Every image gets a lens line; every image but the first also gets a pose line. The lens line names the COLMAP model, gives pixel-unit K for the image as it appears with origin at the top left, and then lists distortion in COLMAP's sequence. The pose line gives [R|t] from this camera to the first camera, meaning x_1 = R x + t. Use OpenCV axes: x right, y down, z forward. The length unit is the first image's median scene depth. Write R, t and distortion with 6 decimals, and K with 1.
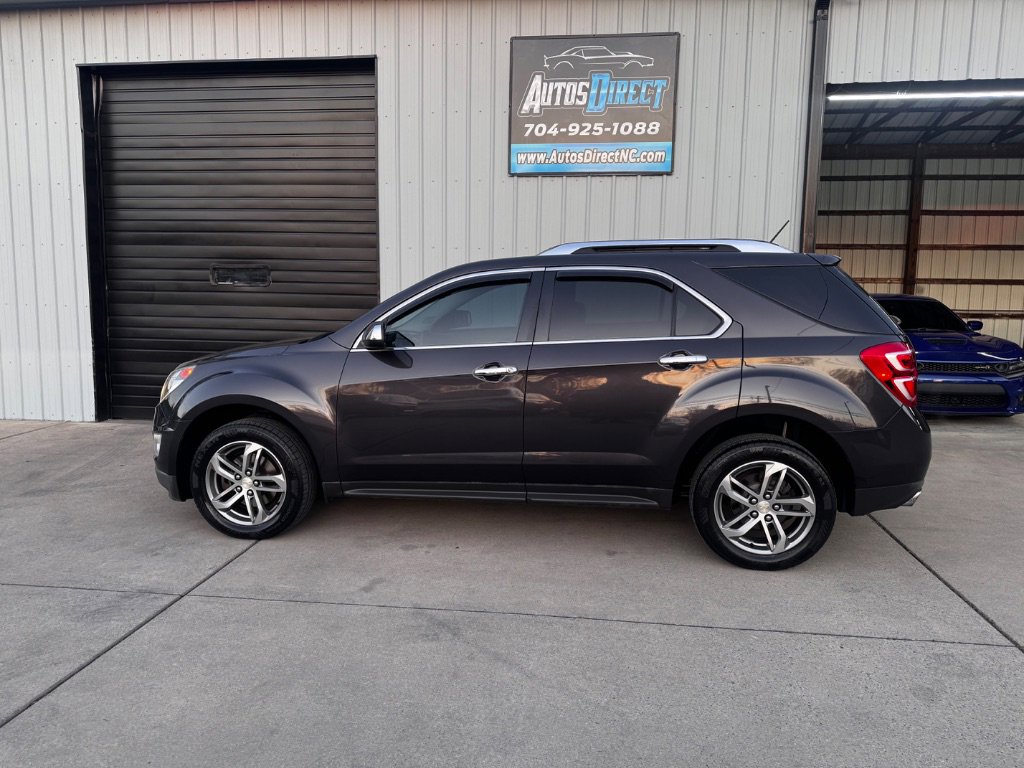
lens RADIAL K [[726.6, 0, 508.5], [0, 726.6, 396.0], [0, 0, 1]] dist [0.047292, -0.058717]
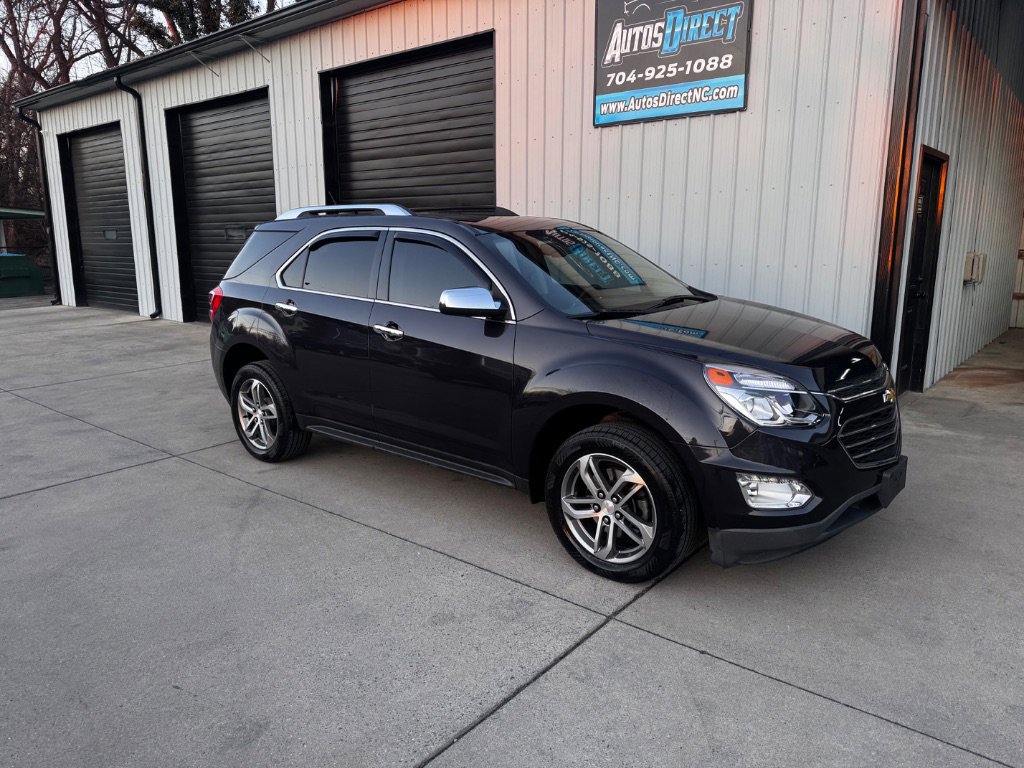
lens RADIAL K [[726.6, 0, 509.0], [0, 726.6, 387.0], [0, 0, 1]] dist [0.047292, -0.058717]
pose [[0.843223, 0.090946, -0.529815, 0.493808], [-0.055077, 0.995014, 0.083143, -0.018094], [0.534735, -0.040928, 0.844028, 0.052728]]
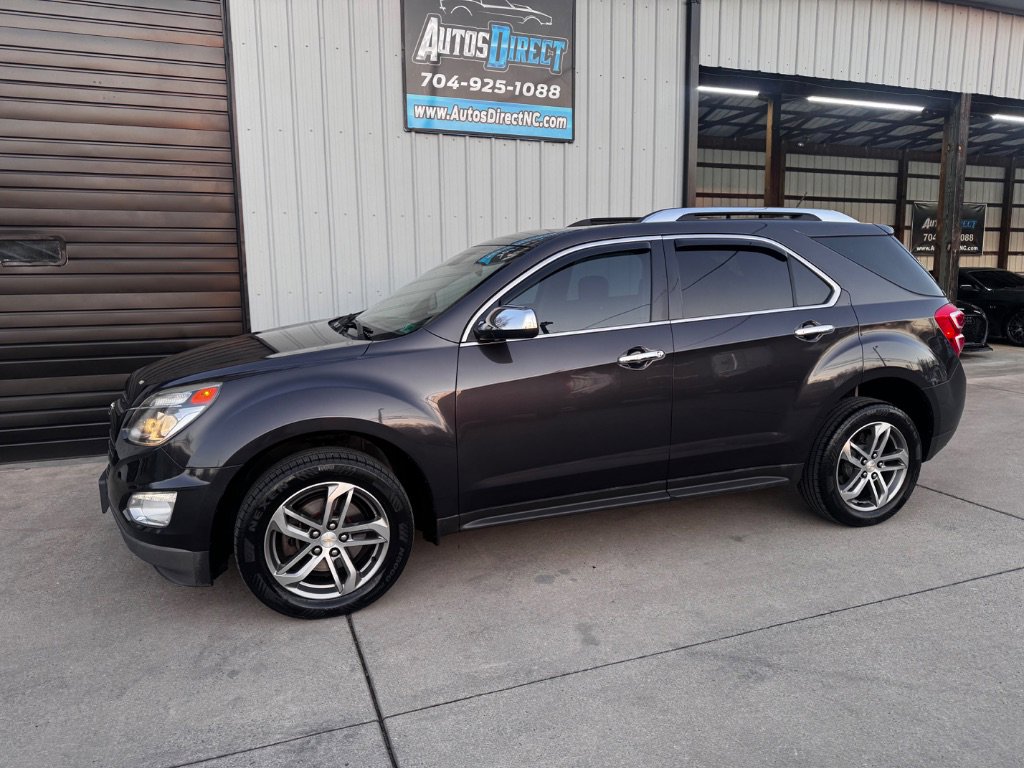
lens RADIAL K [[726.6, 0, 517.9], [0, 726.6, 392.0], [0, 0, 1]] dist [0.047292, -0.058717]
pose [[0.874390, -0.098978, 0.475022, -0.333894], [0.085586, 0.995085, 0.049800, -0.028440], [-0.477617, -0.002889, 0.878564, 0.183429]]
